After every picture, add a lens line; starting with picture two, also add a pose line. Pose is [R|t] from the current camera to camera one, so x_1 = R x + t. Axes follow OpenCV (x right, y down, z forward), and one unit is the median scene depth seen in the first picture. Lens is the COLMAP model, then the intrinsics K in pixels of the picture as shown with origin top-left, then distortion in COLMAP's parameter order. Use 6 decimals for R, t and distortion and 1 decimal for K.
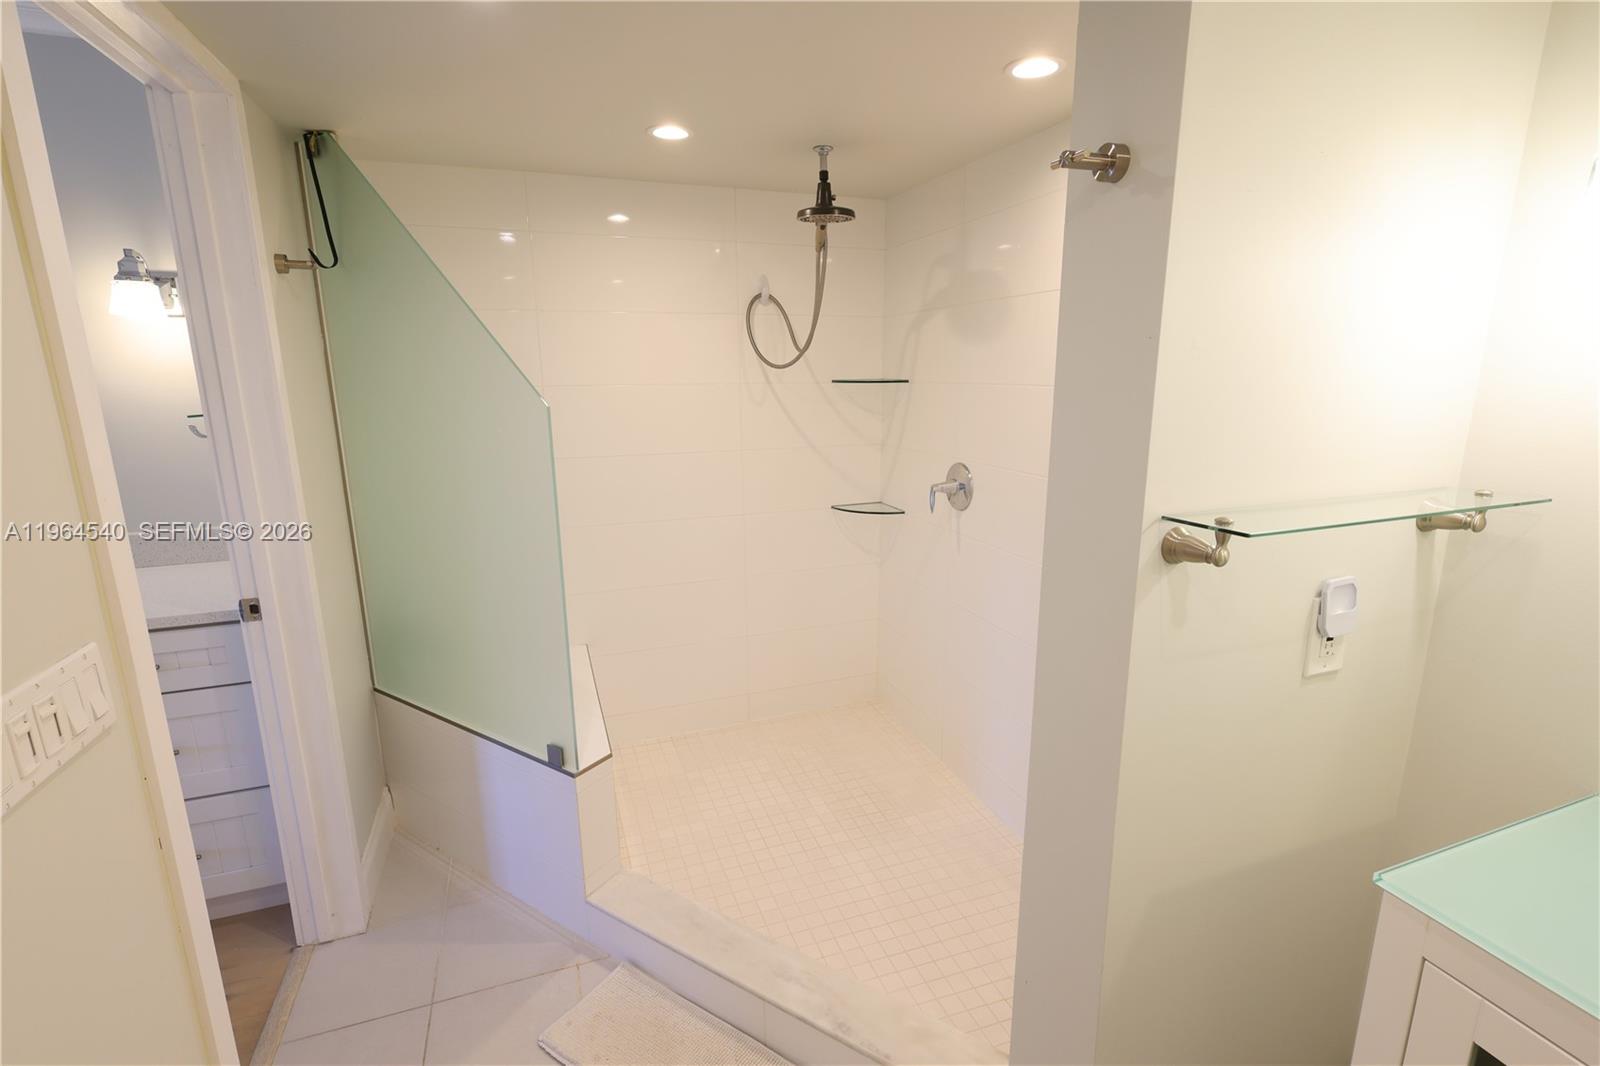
lens RADIAL K [[736.2, 0, 801.0], [0, 736.2, 534.0], [0, 0, 1]] dist [-0.000017, 0.001125]
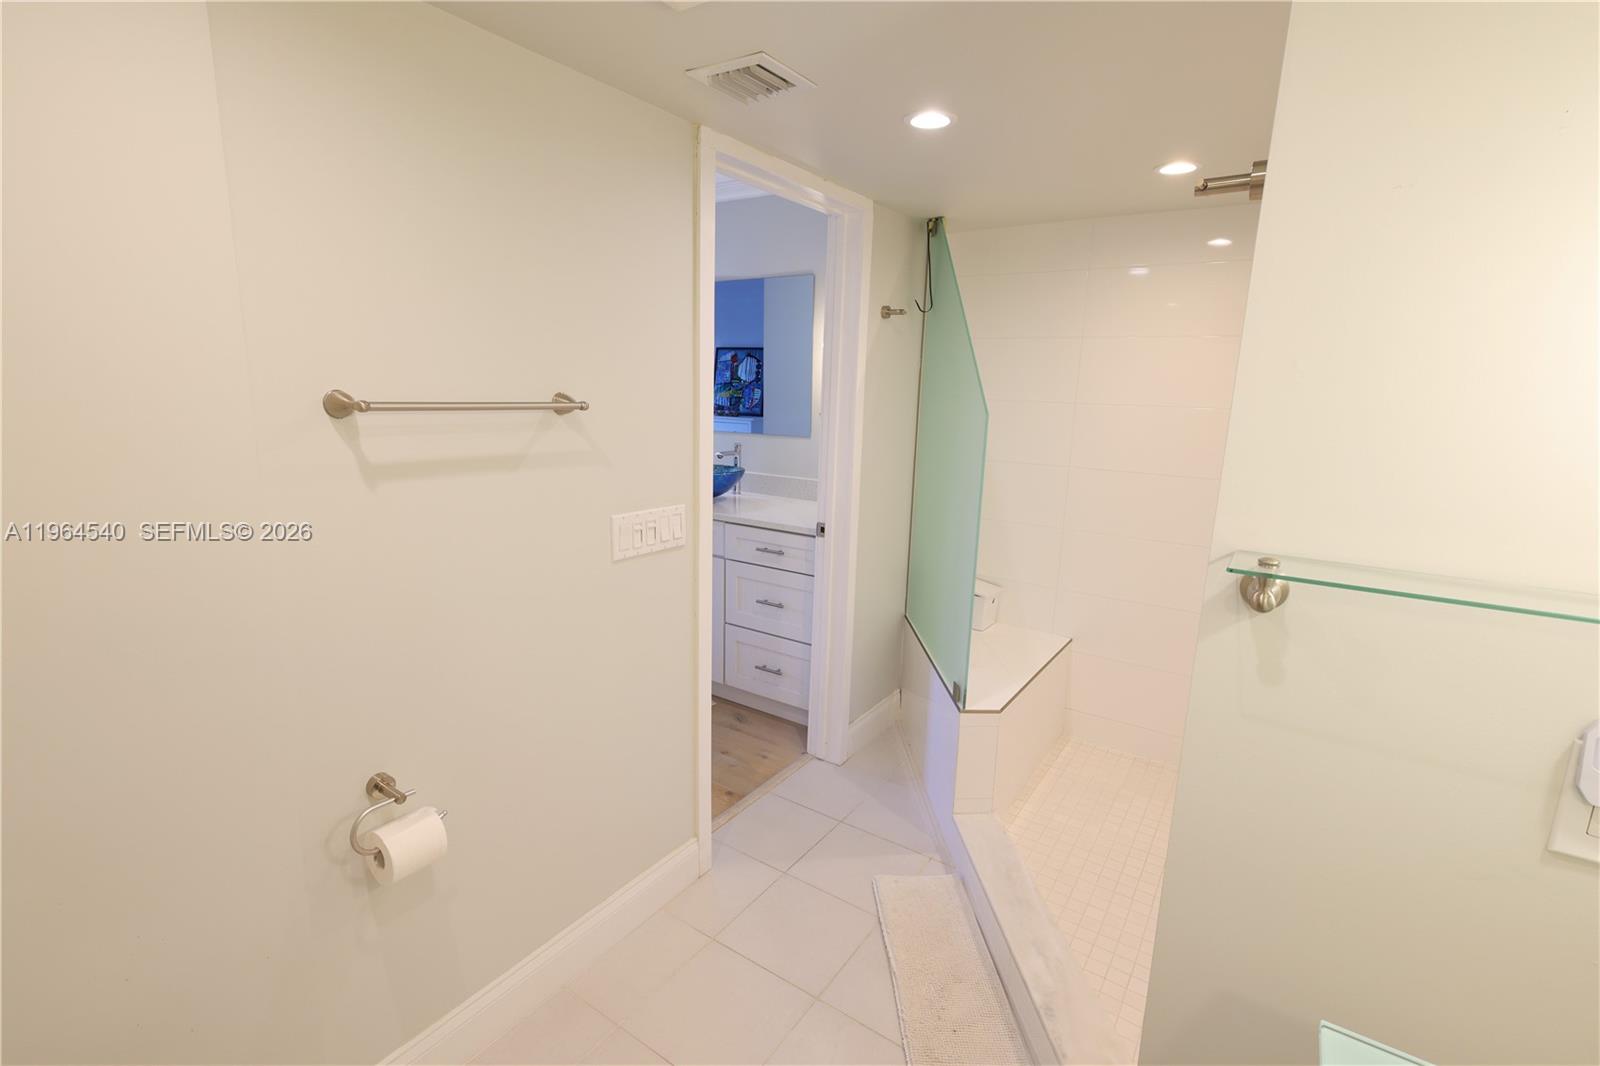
lens RADIAL K [[736.2, 0, 801.0], [0, 736.2, 534.0], [0, 0, 1]] dist [-0.000017, 0.001125]
pose [[0.582495, 0.186891, -0.791057, 0.490004], [-0.211006, 0.974612, 0.074883, 0.001264], [0.784968, 0.123299, 0.607142, -0.001352]]
